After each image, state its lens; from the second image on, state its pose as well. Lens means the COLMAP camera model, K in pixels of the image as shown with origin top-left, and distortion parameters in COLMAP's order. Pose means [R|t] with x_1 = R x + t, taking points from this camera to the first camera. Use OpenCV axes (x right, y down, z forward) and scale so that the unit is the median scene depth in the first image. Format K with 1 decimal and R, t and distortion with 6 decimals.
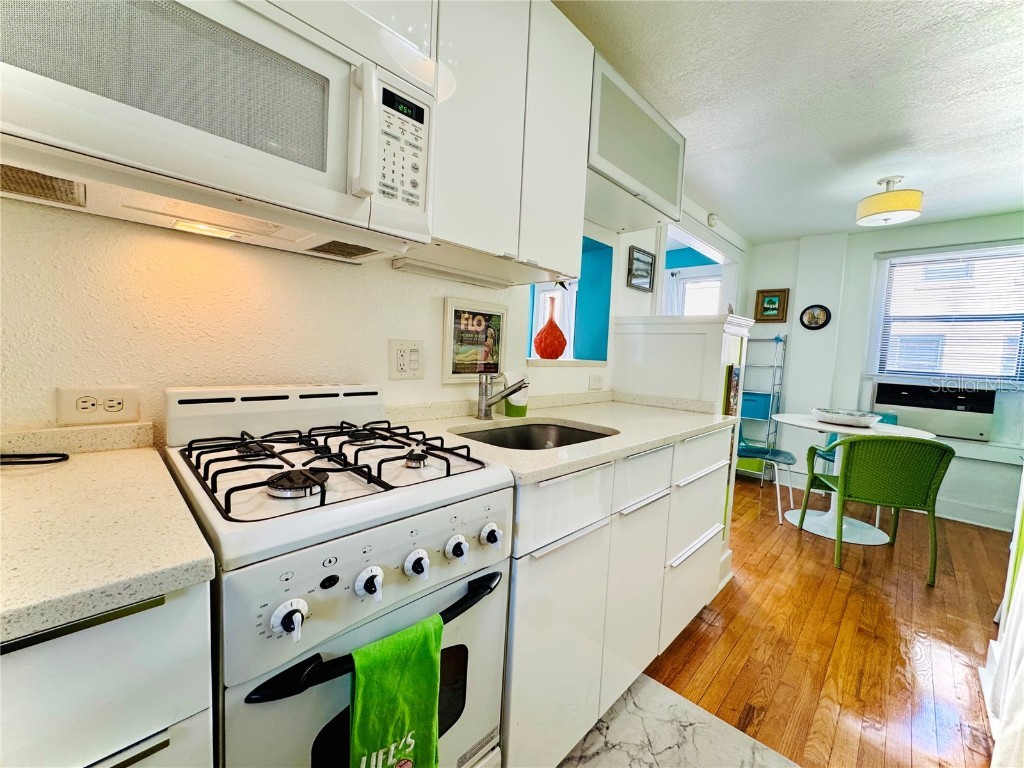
lens RADIAL K [[411.9, 0, 512.0], [0, 411.9, 384.0], [0, 0, 1]] dist [0.000413, 0.000100]
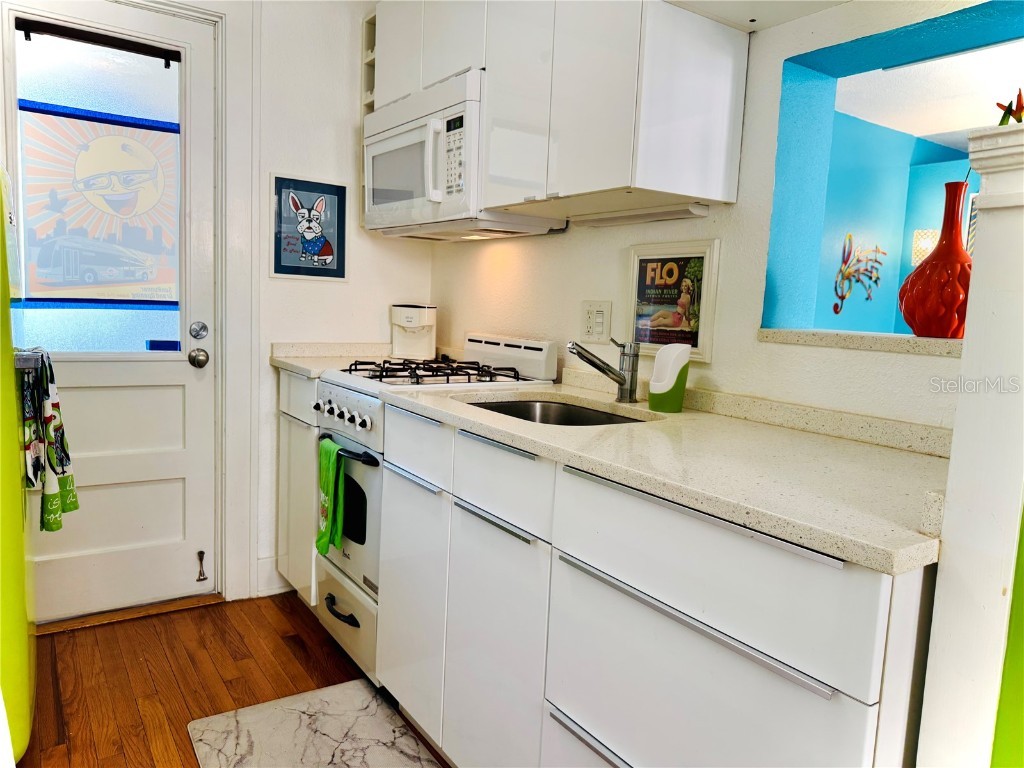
lens RADIAL K [[731.7, 0, 512.0], [0, 731.7, 384.0], [0, 0, 1]] dist [0.133337, 0.000267]
pose [[-0.199063, 0.055962, -0.978388, 1.229711], [-0.131722, 0.987781, 0.083299, -0.030117], [0.971094, 0.145457, -0.189259, 1.011655]]
